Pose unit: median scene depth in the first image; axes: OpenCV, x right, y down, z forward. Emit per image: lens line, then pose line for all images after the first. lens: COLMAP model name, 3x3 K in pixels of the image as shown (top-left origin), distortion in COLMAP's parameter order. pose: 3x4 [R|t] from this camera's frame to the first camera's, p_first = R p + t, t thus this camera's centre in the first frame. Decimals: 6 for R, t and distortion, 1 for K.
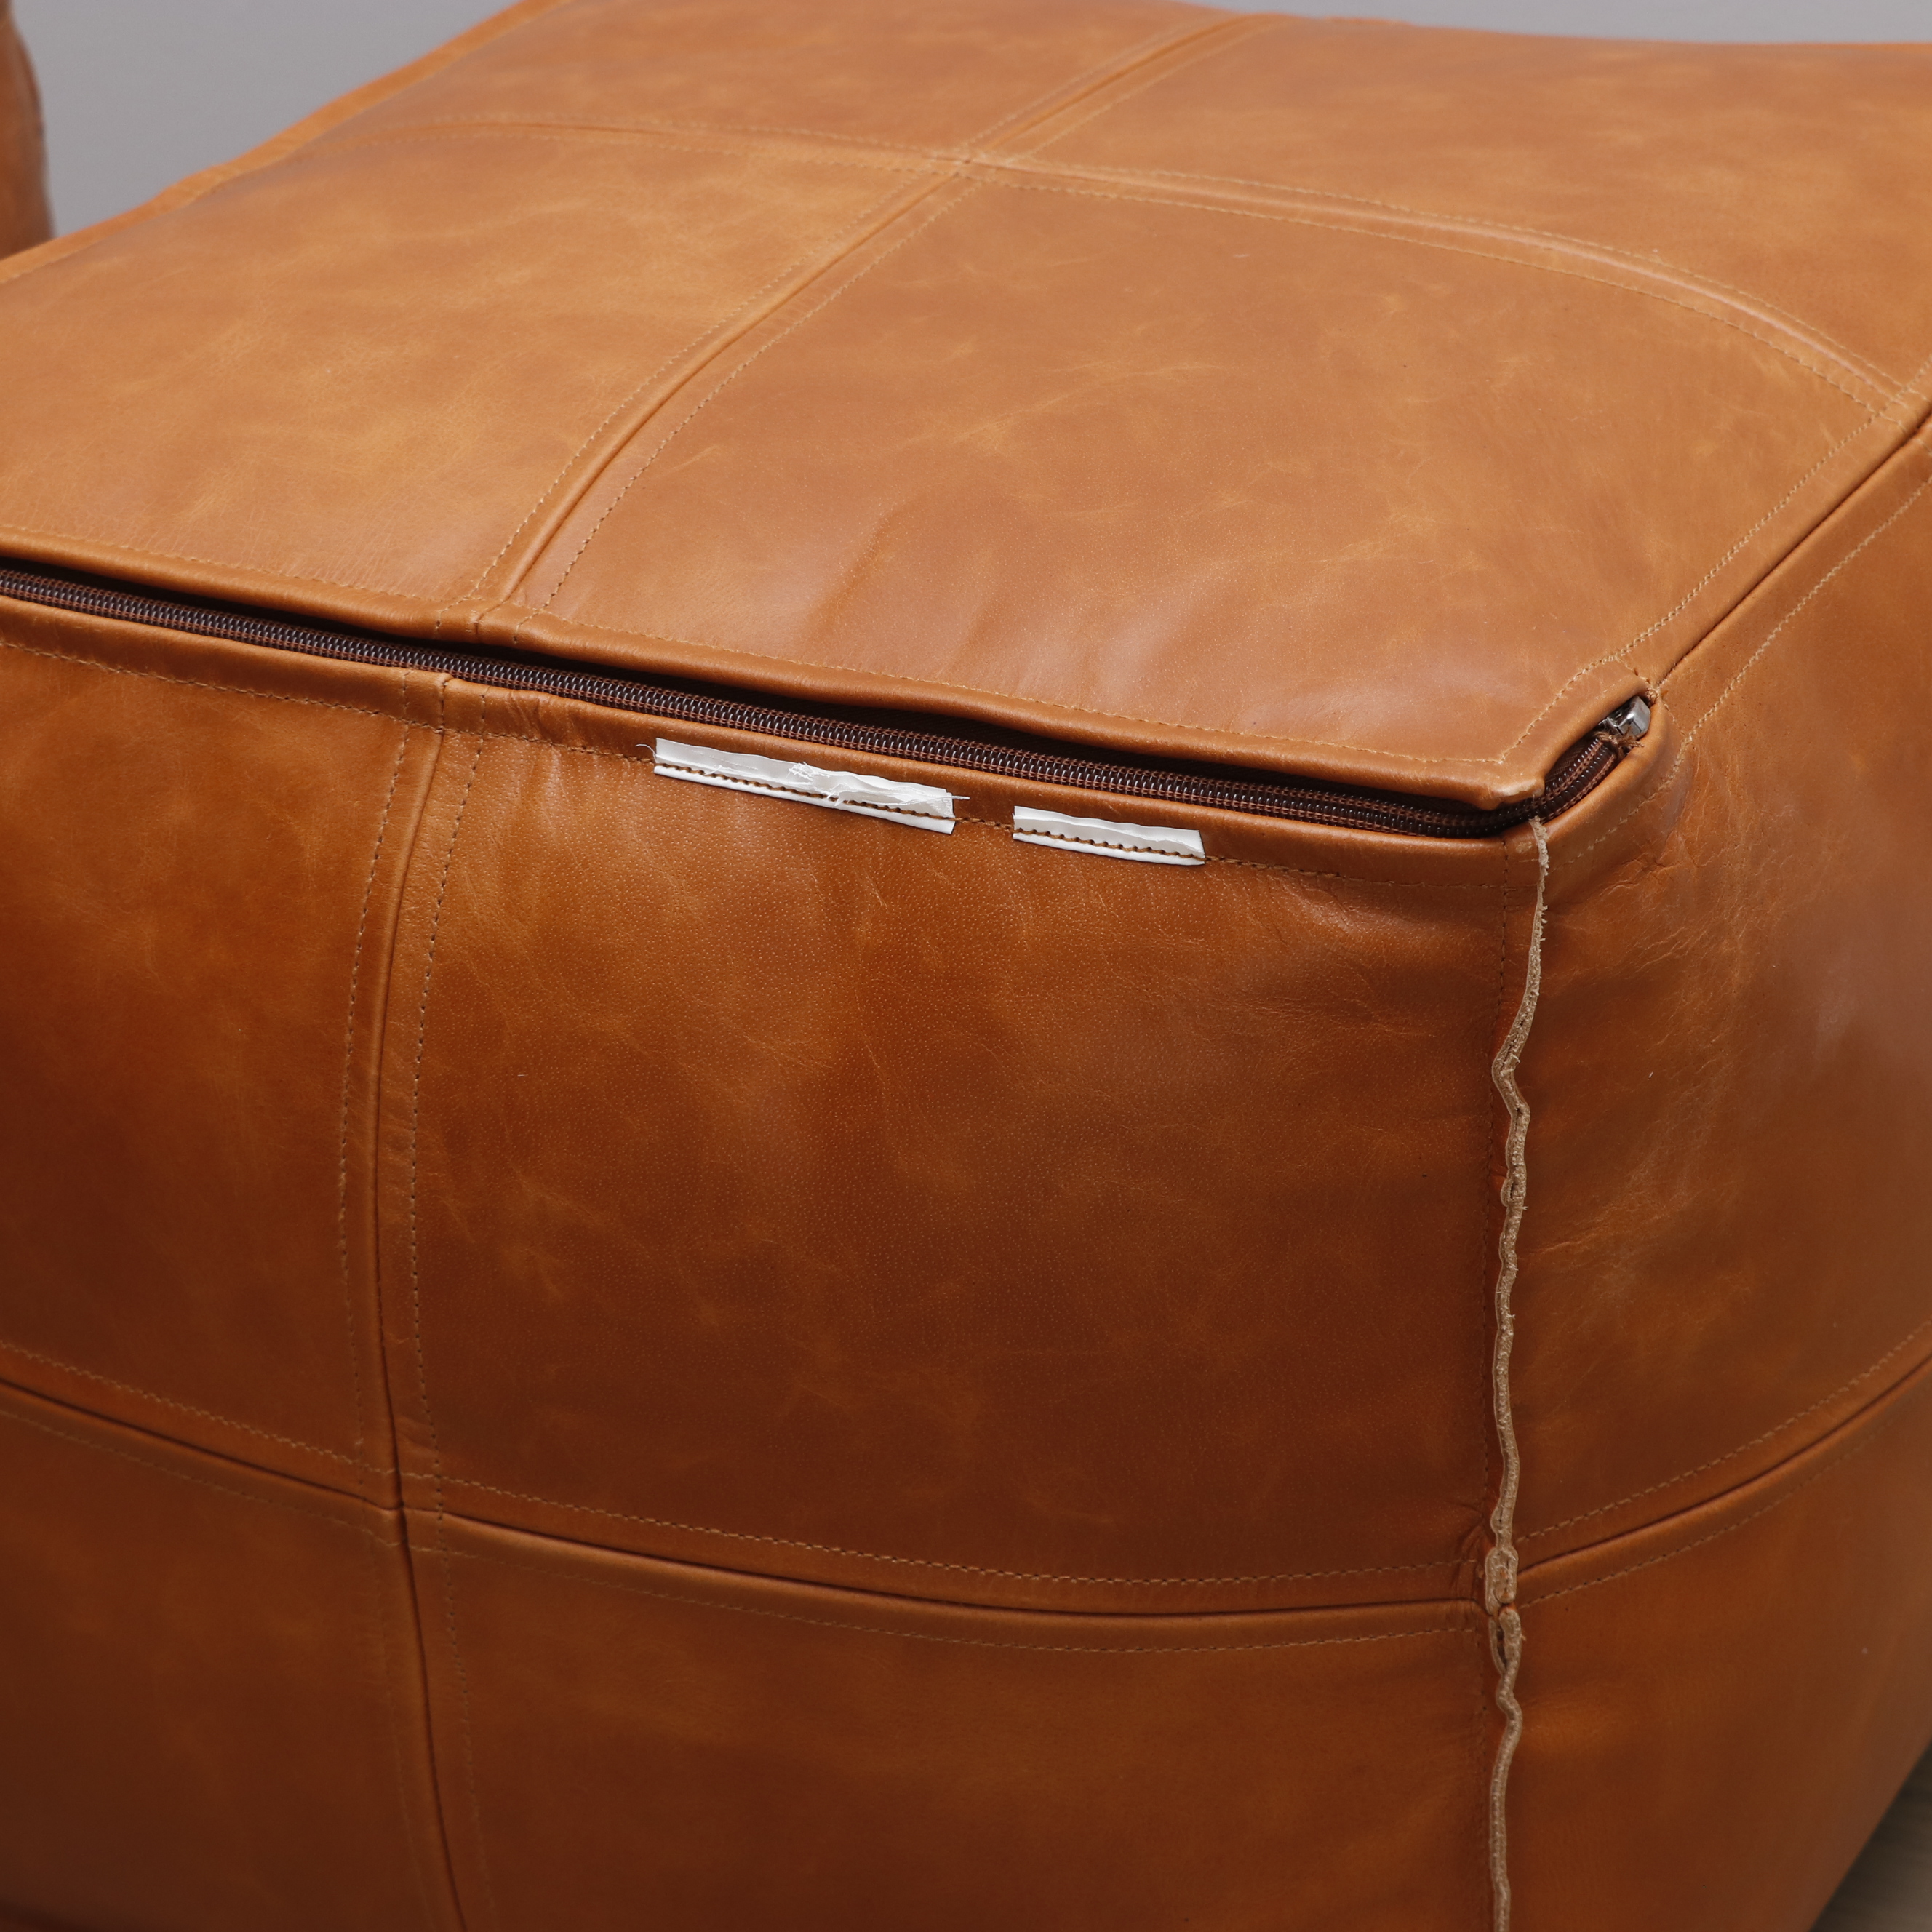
lens RADIAL K [[5124.4, 0, 966.0], [0, 5124.4, 966.0], [0, 0, 1]] dist [0.150478, -0.201974]
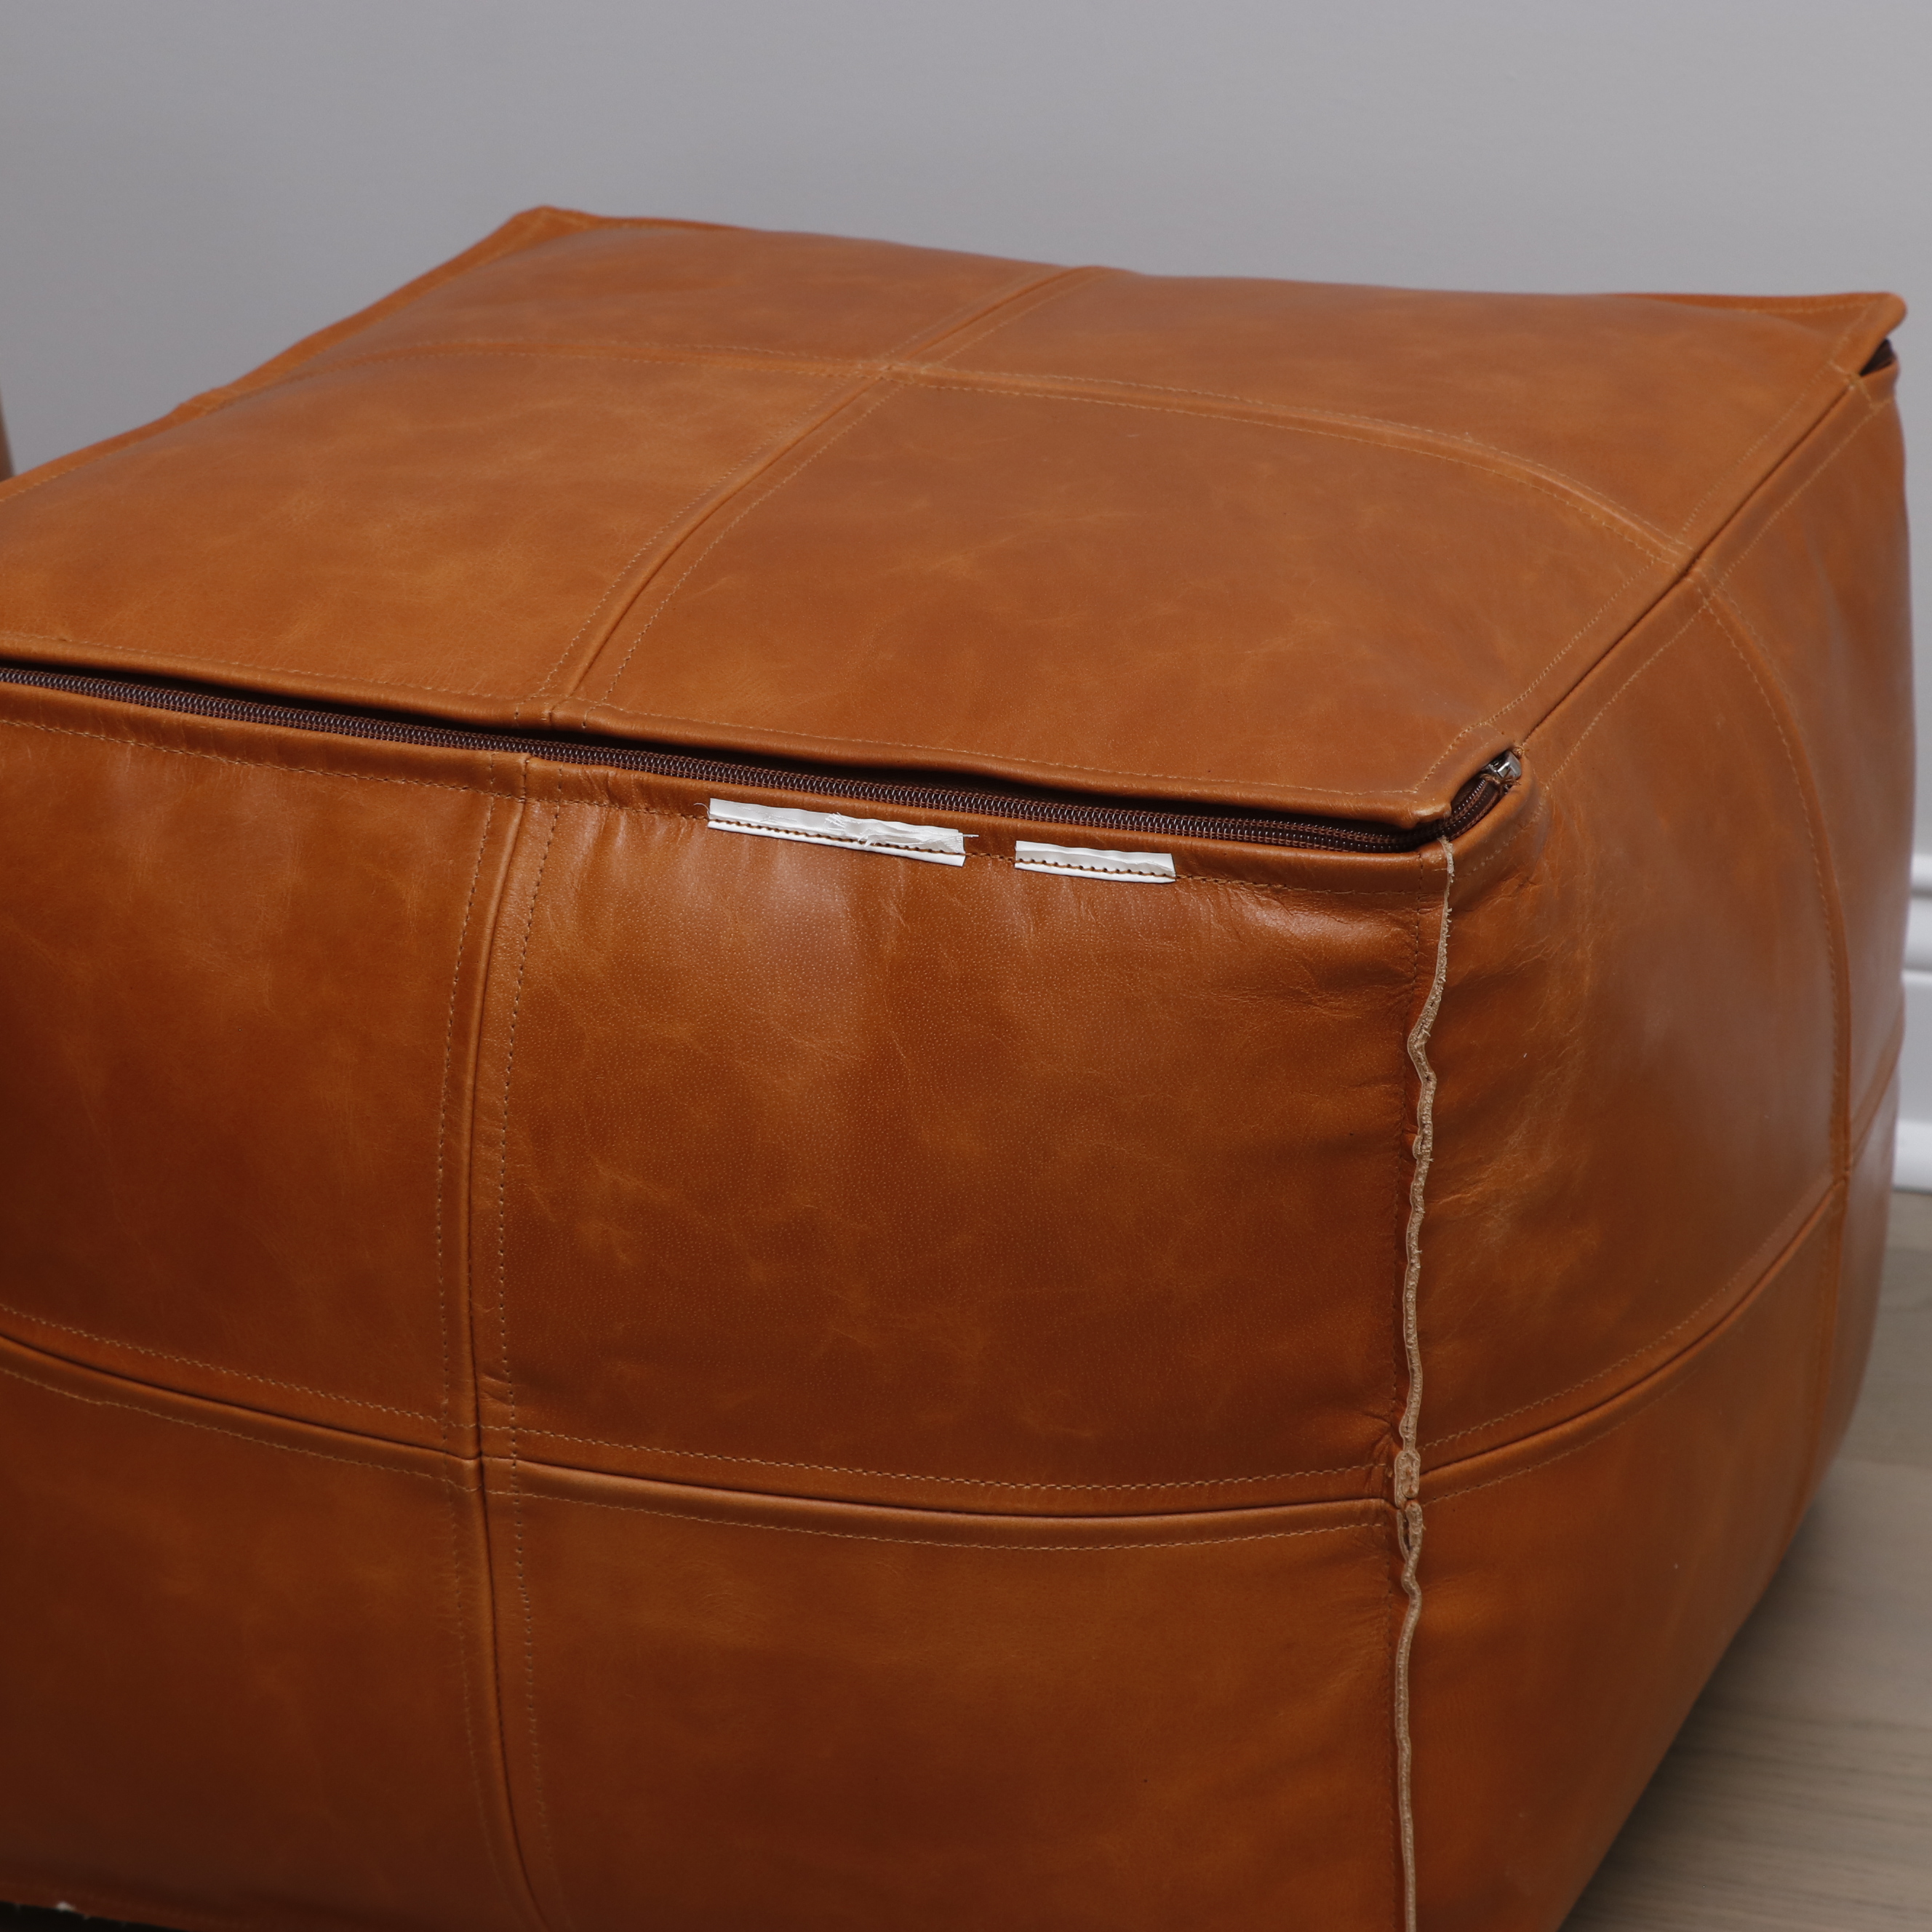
lens RADIAL K [[5124.4, 0, 966.0], [0, 5124.4, 966.0], [0, 0, 1]] dist [0.150478, -0.201974]
pose [[0.995221, -0.009848, 0.097152, -0.116739], [0.017669, 0.996640, -0.079974, 0.092560], [-0.096038, 0.081308, 0.992051, -0.212225]]
